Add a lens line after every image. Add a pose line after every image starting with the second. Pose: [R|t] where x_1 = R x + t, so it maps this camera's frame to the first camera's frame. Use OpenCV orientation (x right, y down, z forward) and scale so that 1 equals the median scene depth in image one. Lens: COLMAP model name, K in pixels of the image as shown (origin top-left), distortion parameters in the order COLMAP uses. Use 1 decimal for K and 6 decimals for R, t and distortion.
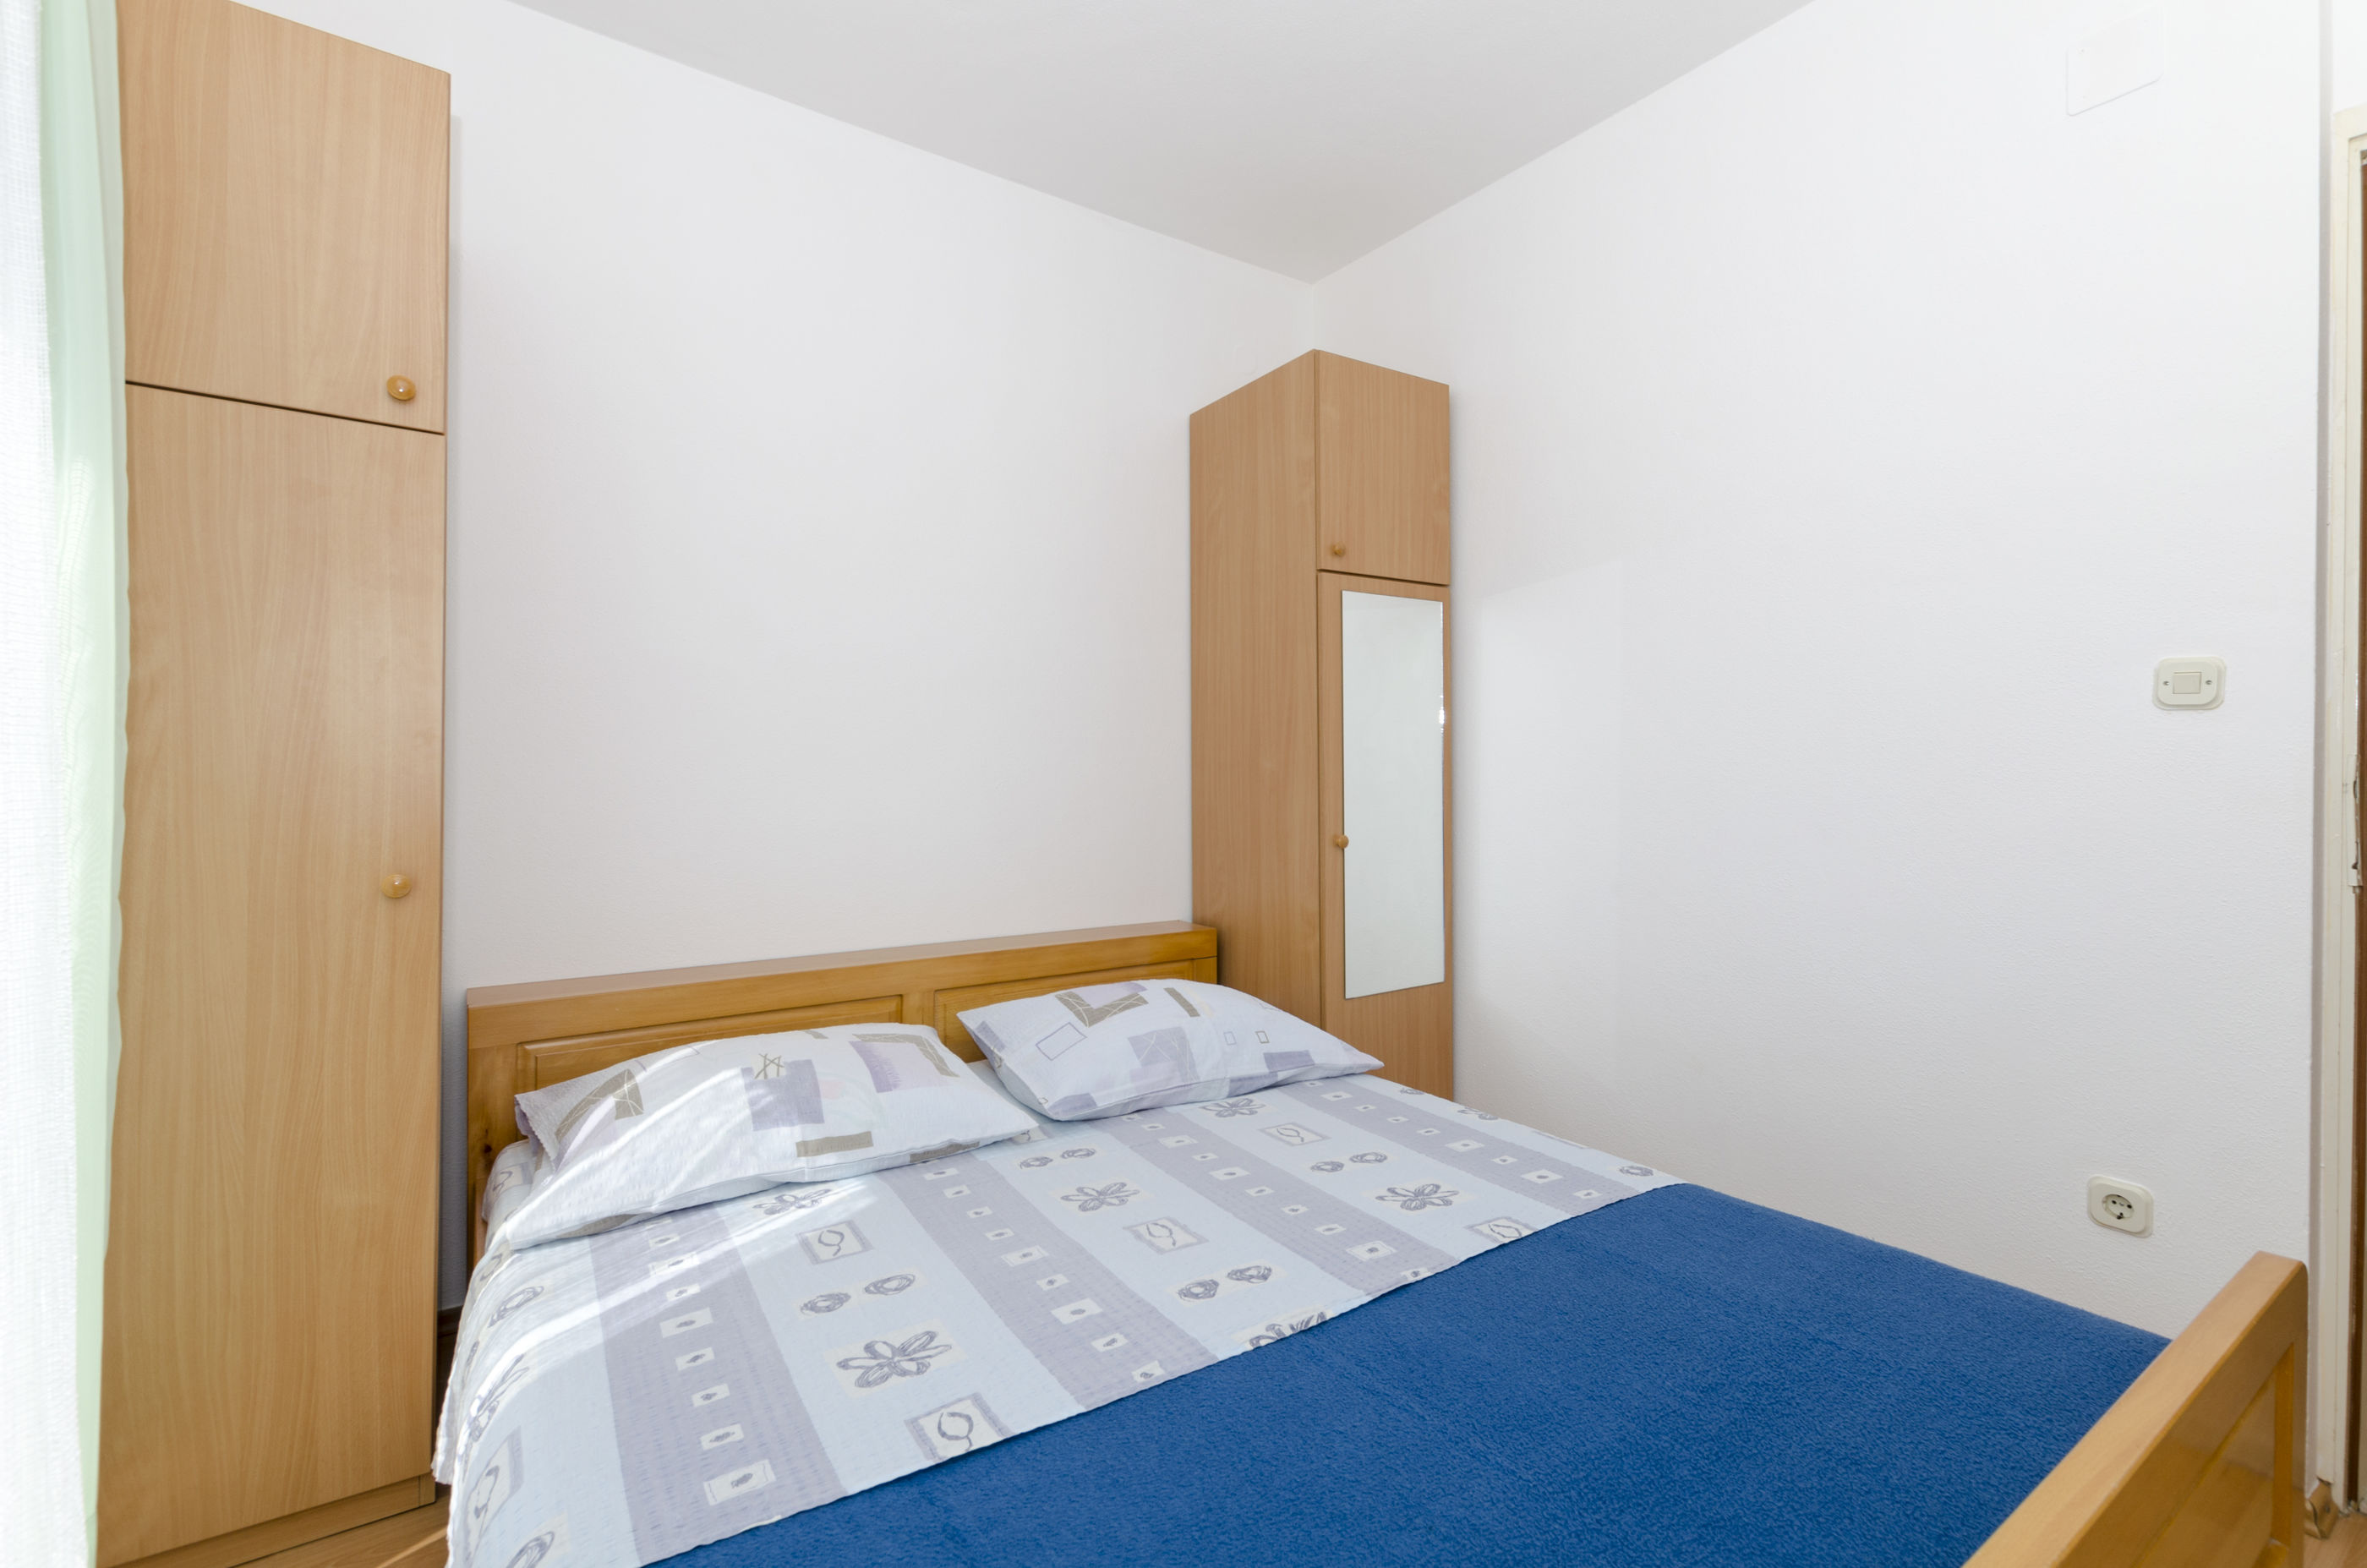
lens RADIAL K [[1026.1, 0, 1190.3], [0, 1026.1, 782.3], [0, 0, 1]] dist [0.007733, -0.003279]
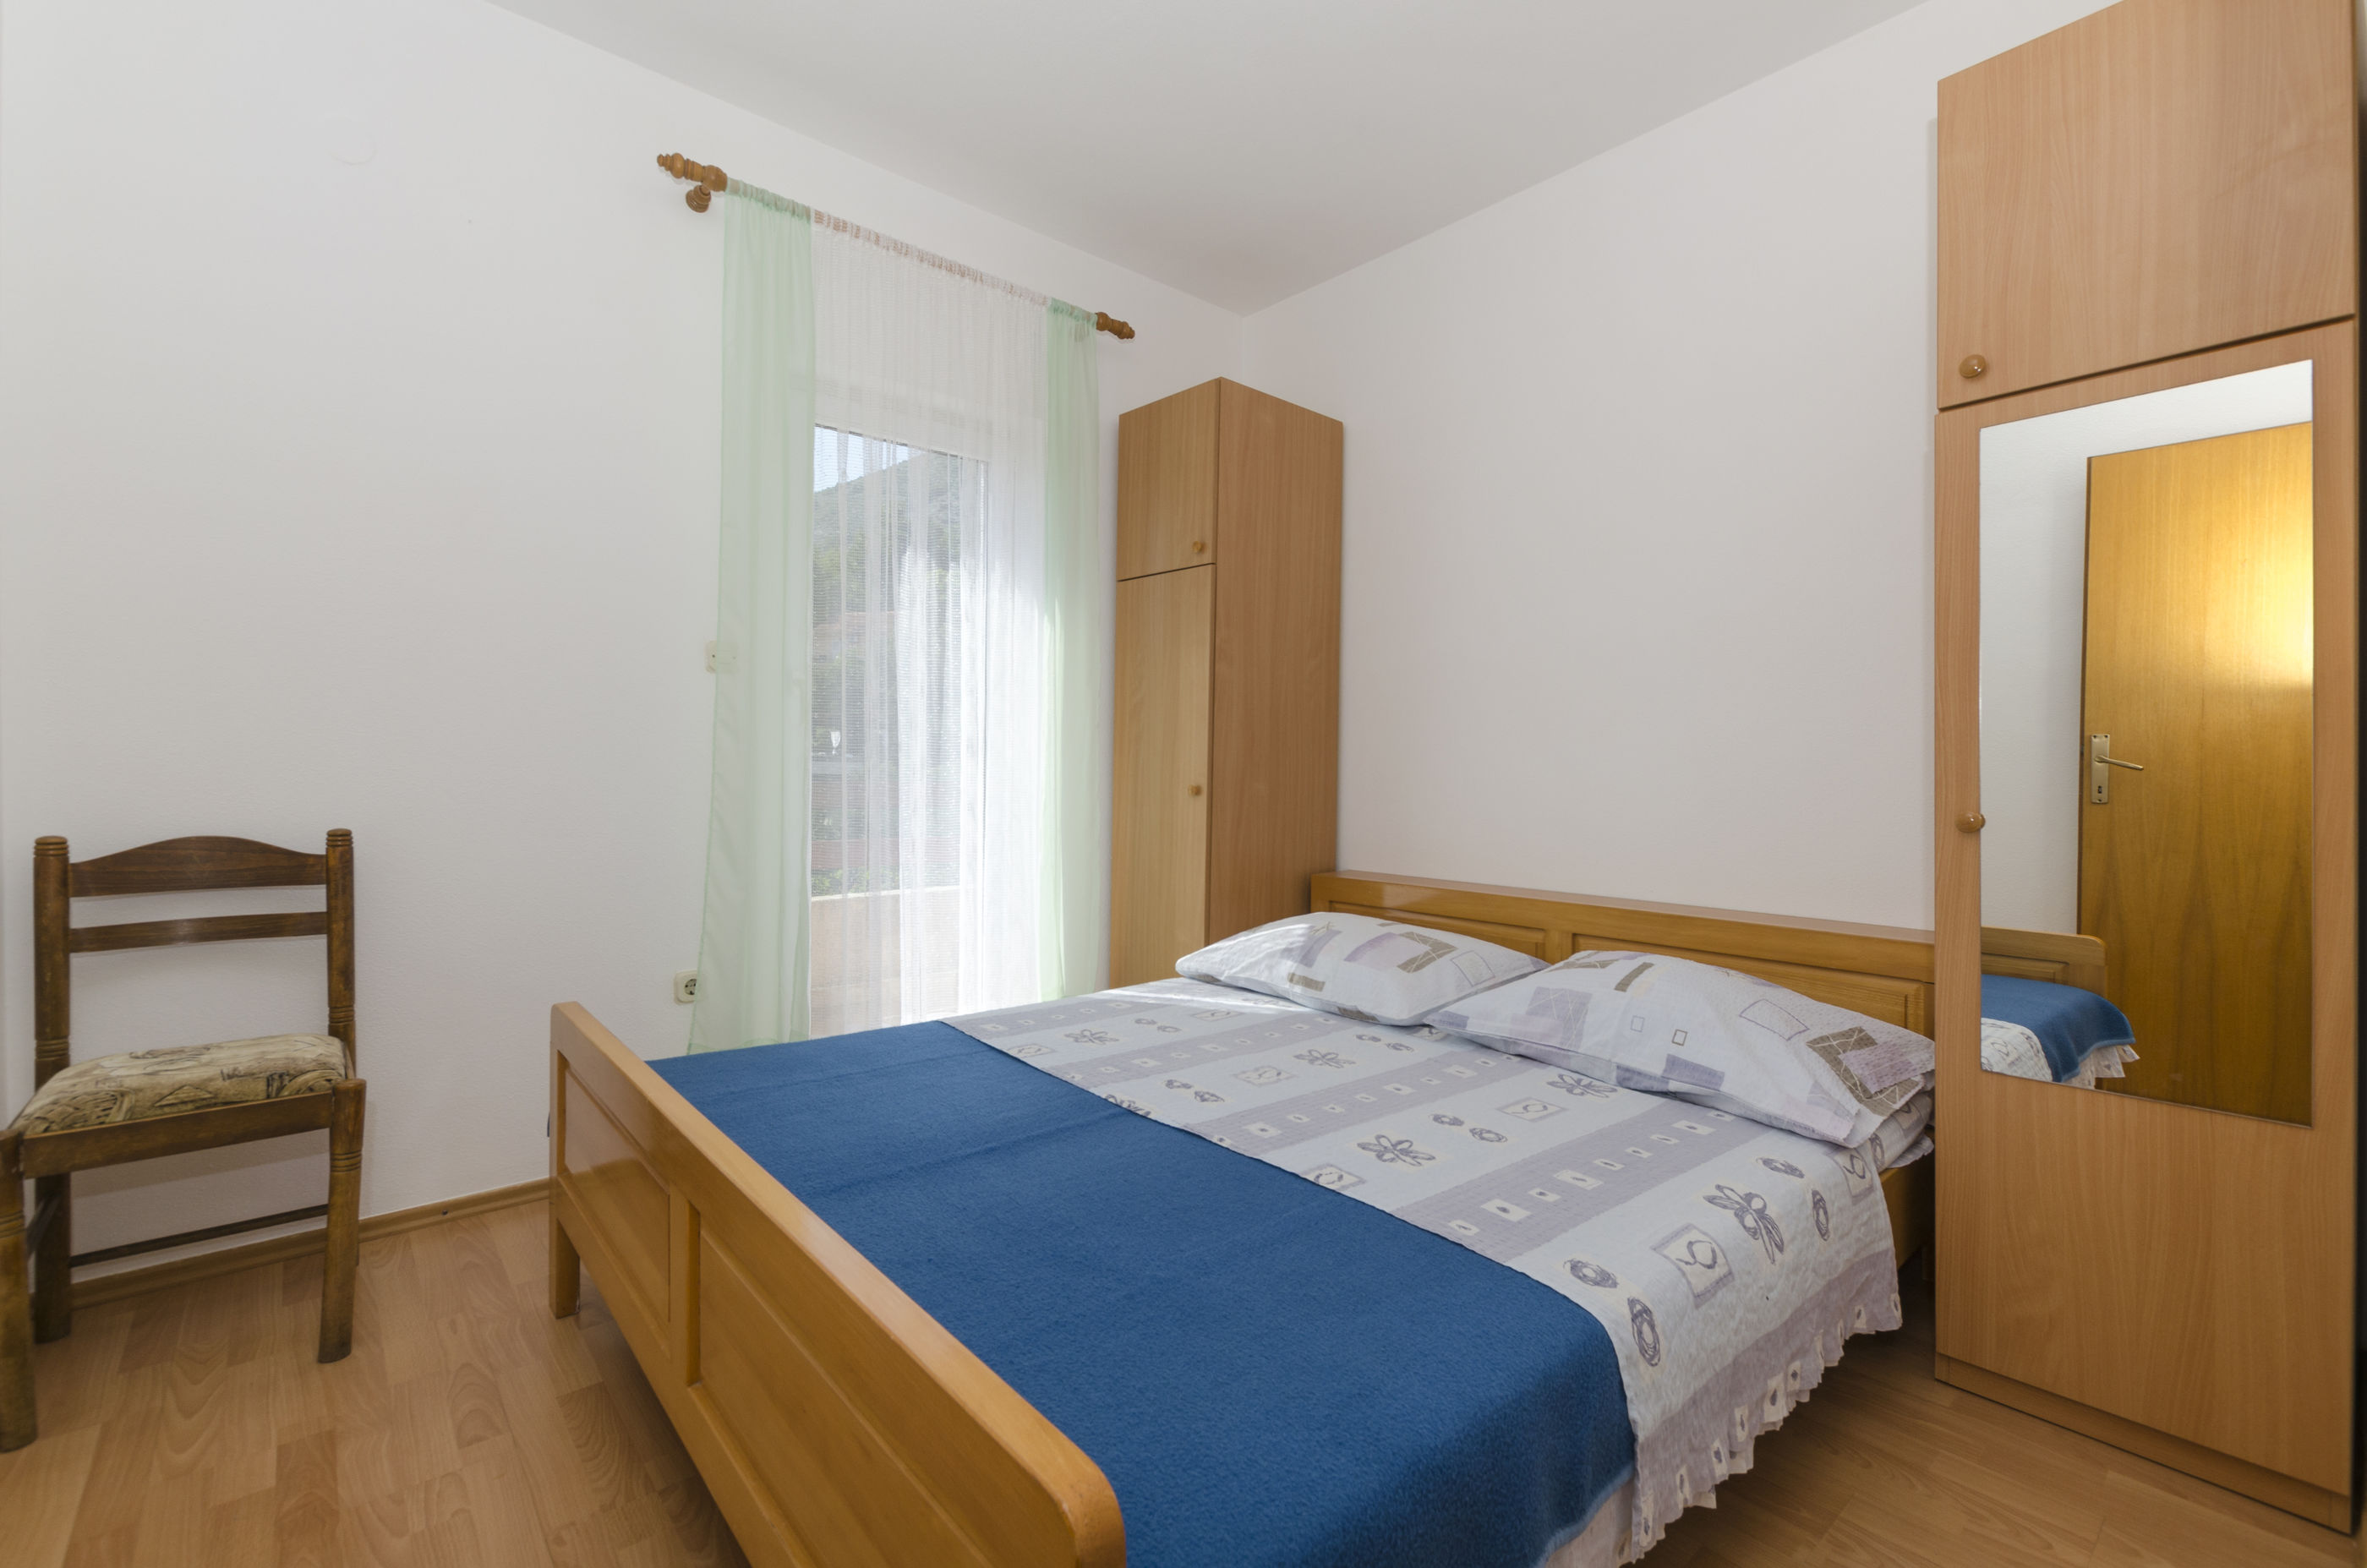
lens RADIAL K [[1026.1, 0, 1186.2], [0, 1026.1, 777.3], [0, 0, 1]] dist [0.007733, -0.003279]
pose [[0.118453, 0.016081, -0.992829, 1.076390], [-0.009730, 0.999840, 0.015034, 0.037007], [0.992912, 0.007880, 0.118591, 0.642331]]
